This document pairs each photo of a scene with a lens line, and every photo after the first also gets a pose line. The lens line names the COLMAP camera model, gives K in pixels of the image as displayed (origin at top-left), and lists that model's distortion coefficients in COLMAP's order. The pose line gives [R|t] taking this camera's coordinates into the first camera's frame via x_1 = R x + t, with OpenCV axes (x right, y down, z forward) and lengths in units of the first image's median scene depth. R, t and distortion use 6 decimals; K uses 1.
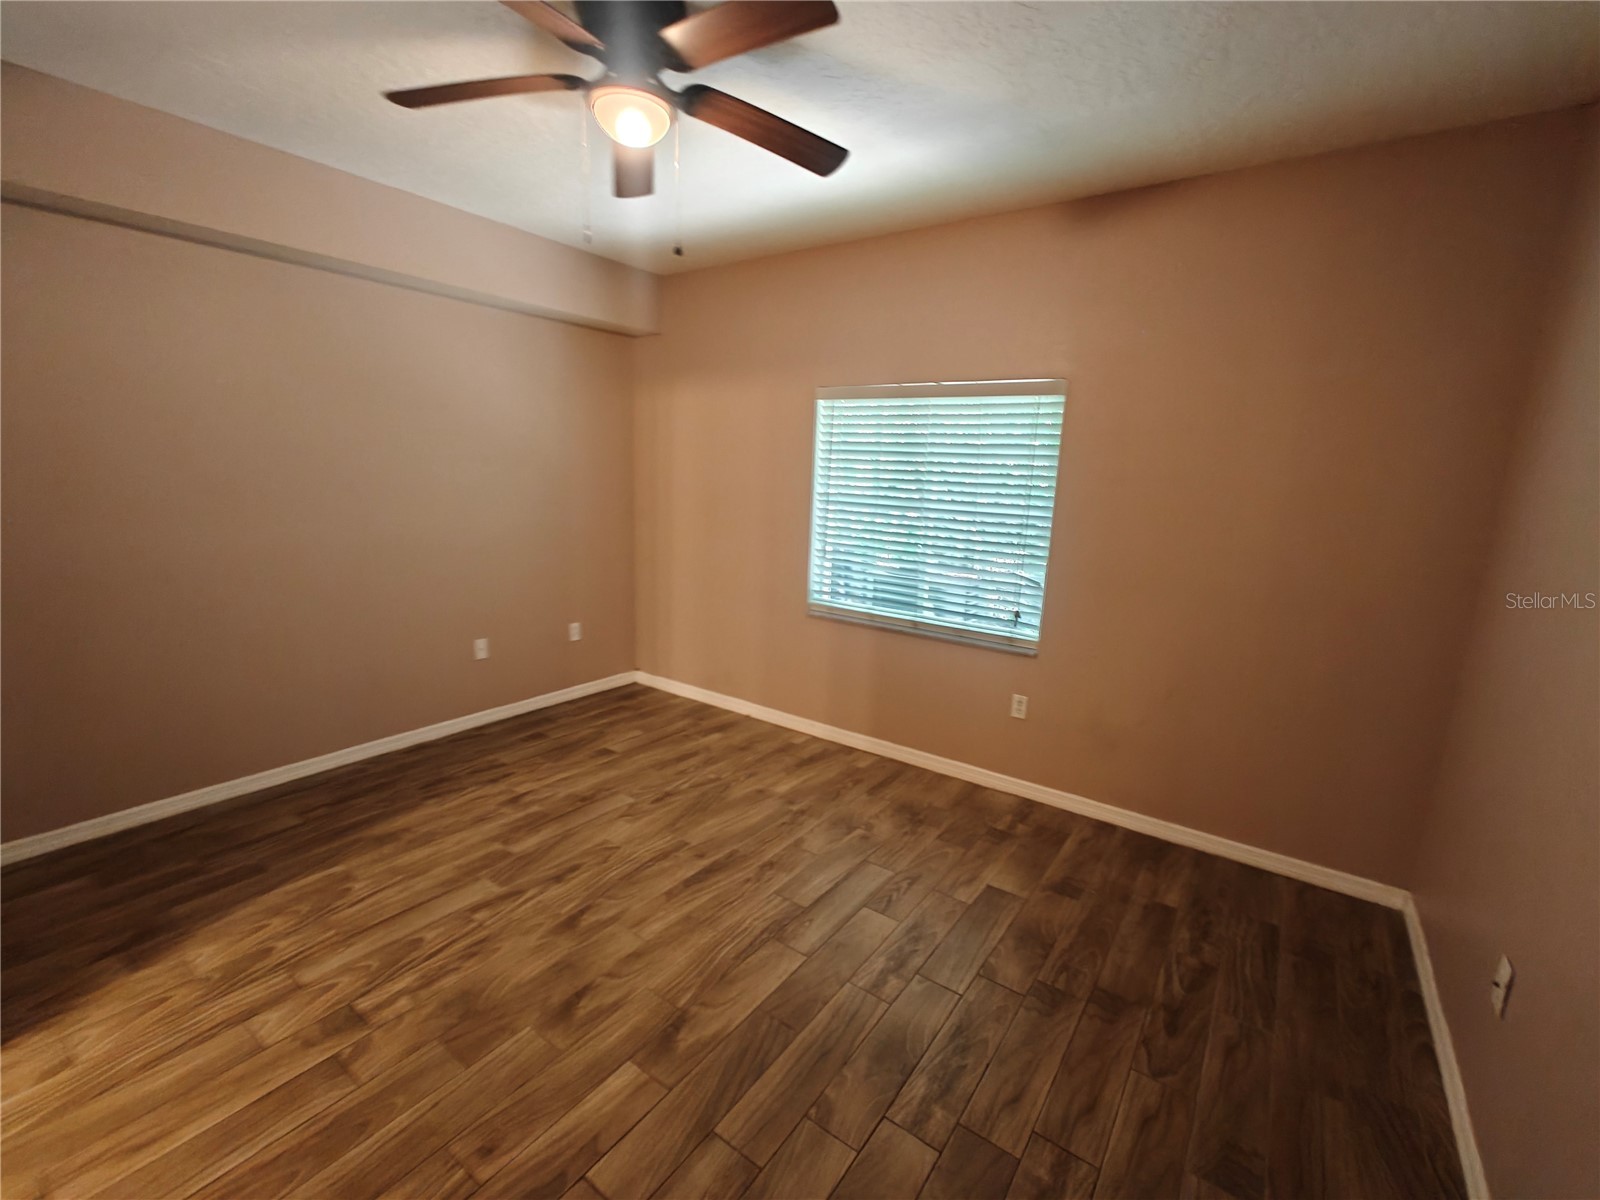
lens RADIAL K [[674.8, 0, 802.8], [0, 674.8, 606.8], [0, 0, 1]] dist [0.004229, 0.000475]
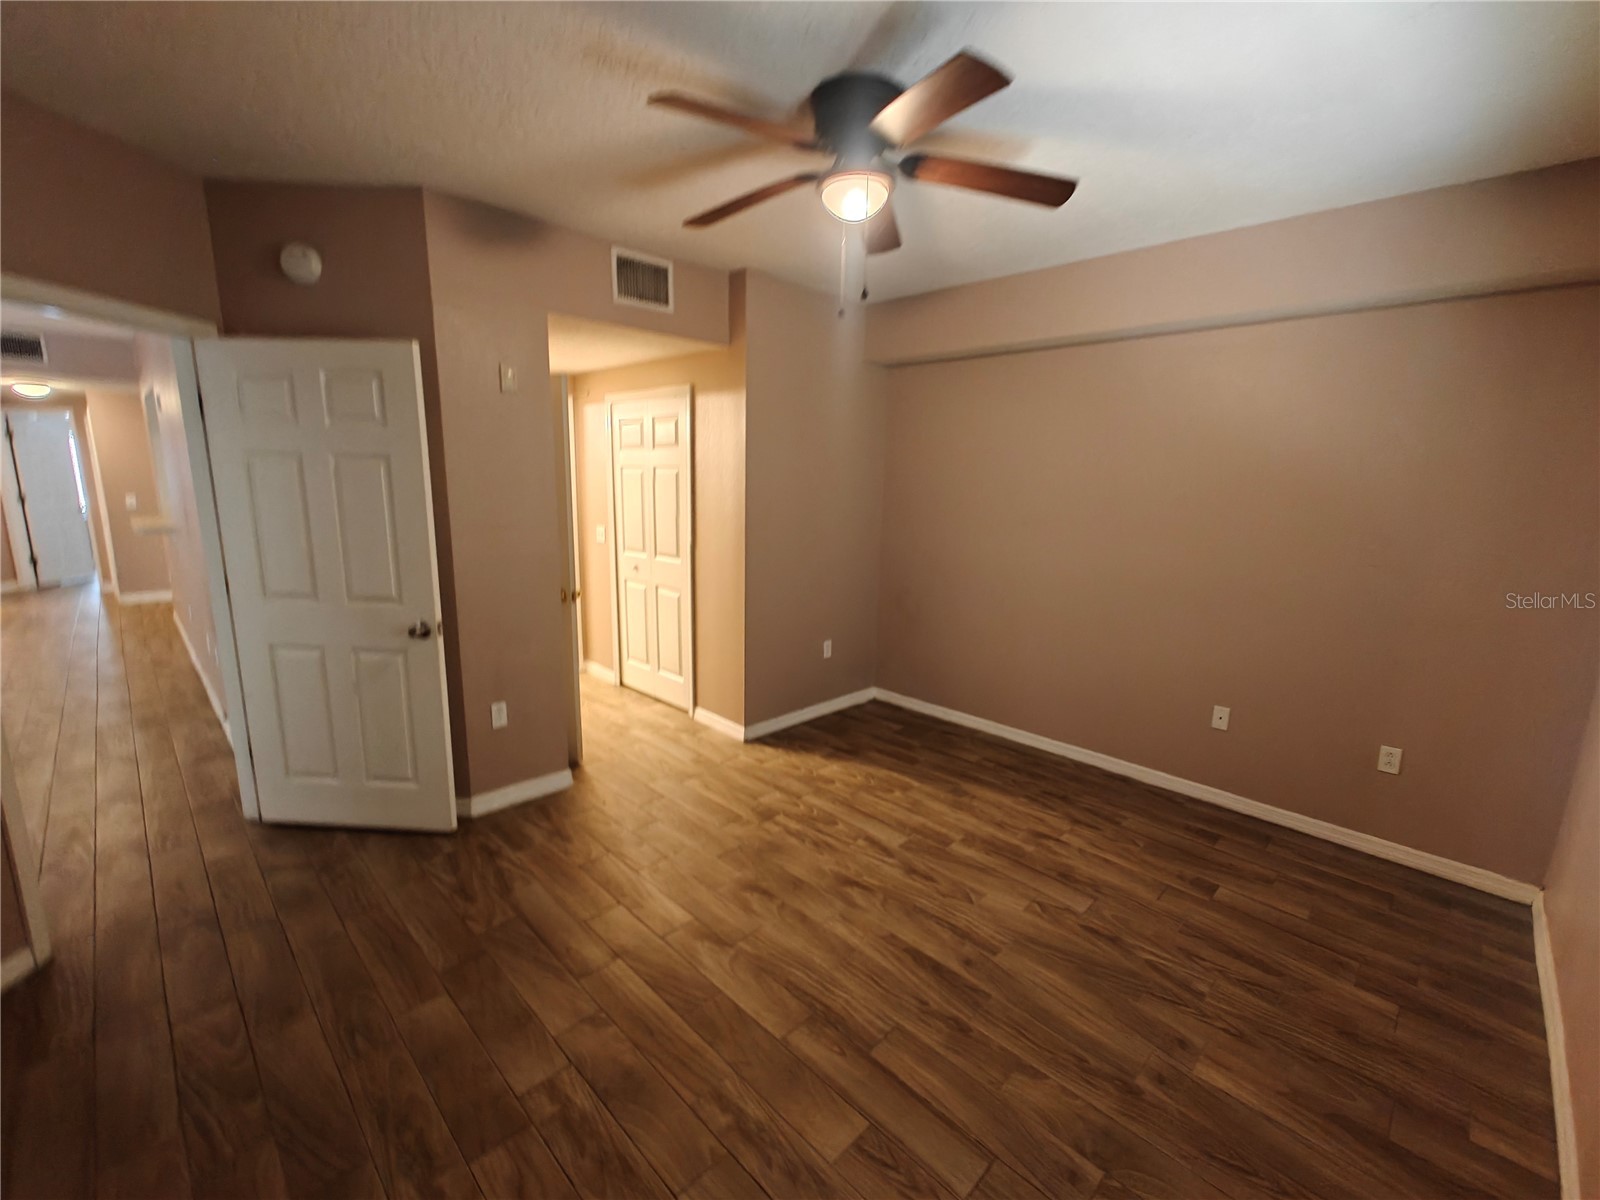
lens RADIAL K [[674.8, 0, 802.8], [0, 674.8, 606.8], [0, 0, 1]] dist [0.004229, 0.000475]
pose [[-0.150868, 0.149232, -0.977225, 0.648582], [-0.227948, 0.956649, 0.181281, -0.162239], [0.961914, 0.250106, -0.110311, 0.808807]]
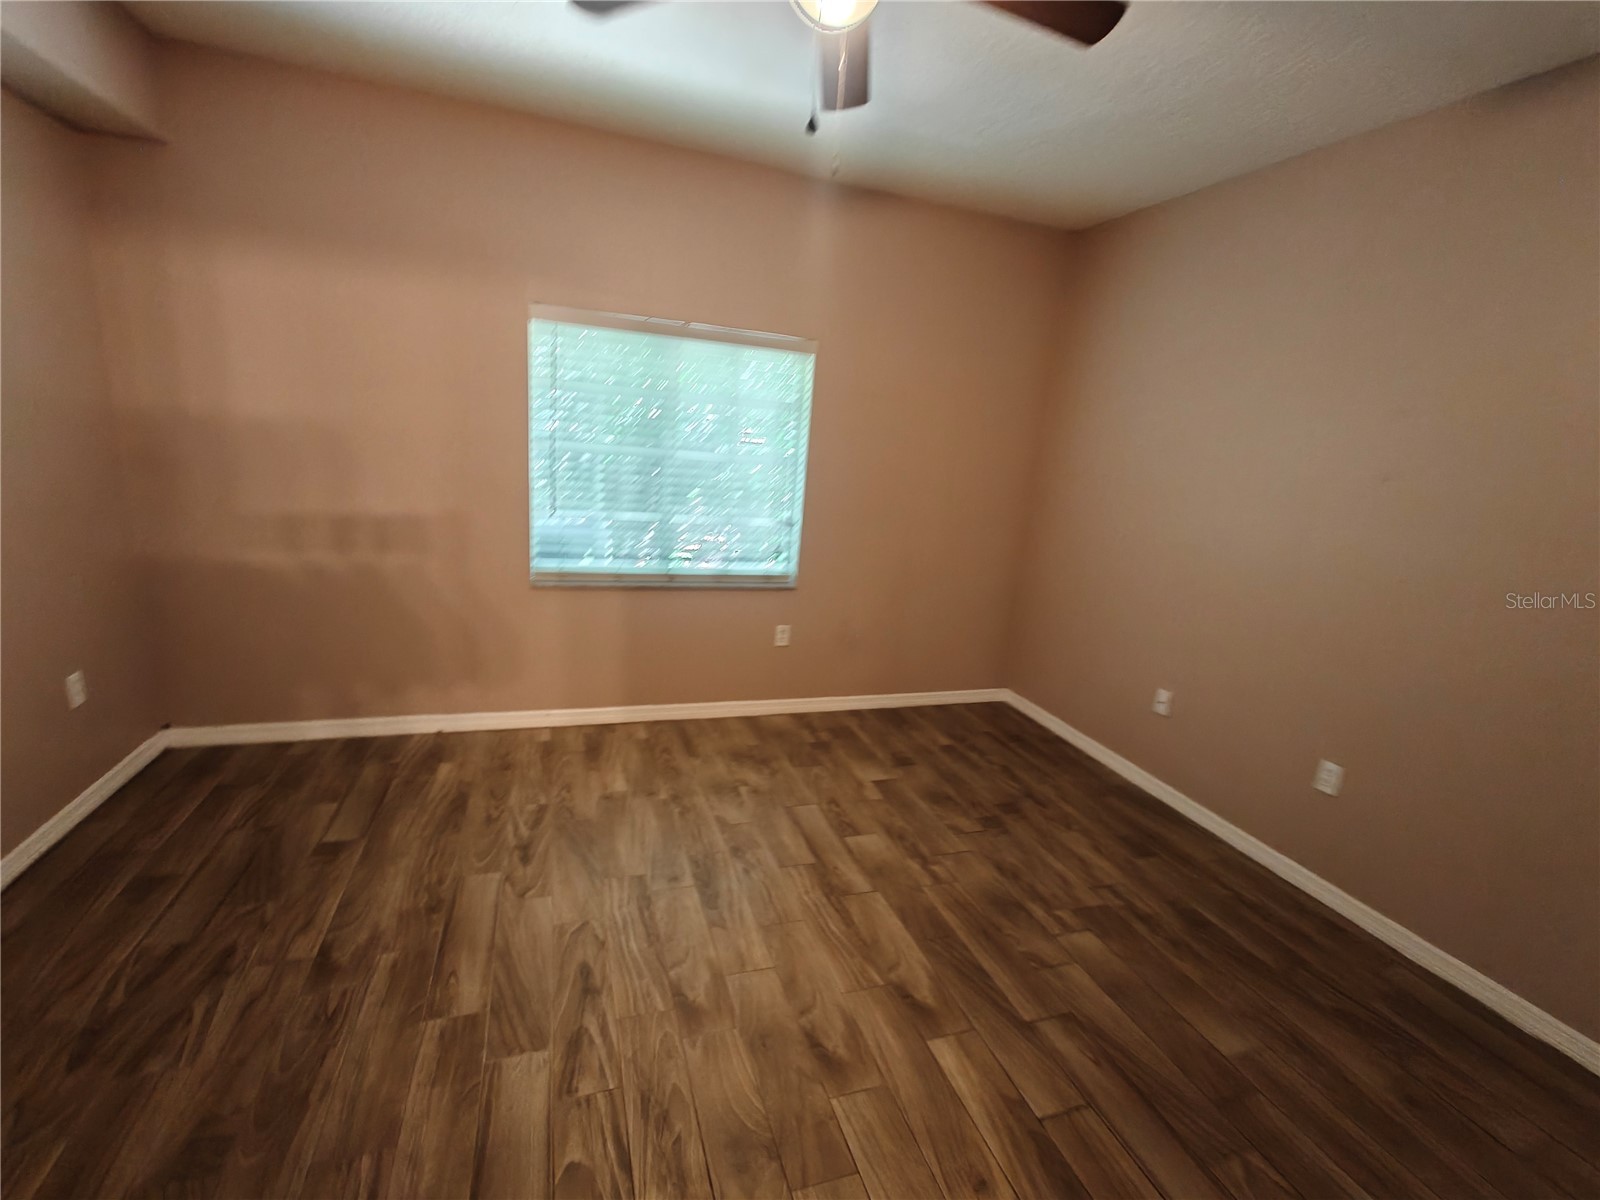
lens RADIAL K [[704.3, 0, 778.5], [0, 704.3, 602.0], [0, 0, 1]] dist [0.001668, 0.000308]
pose [[0.597368, -0.175103, 0.782618, -0.729127], [0.101478, 0.984533, 0.142821, -0.092723], [-0.795521, -0.005899, 0.605897, 0.367890]]
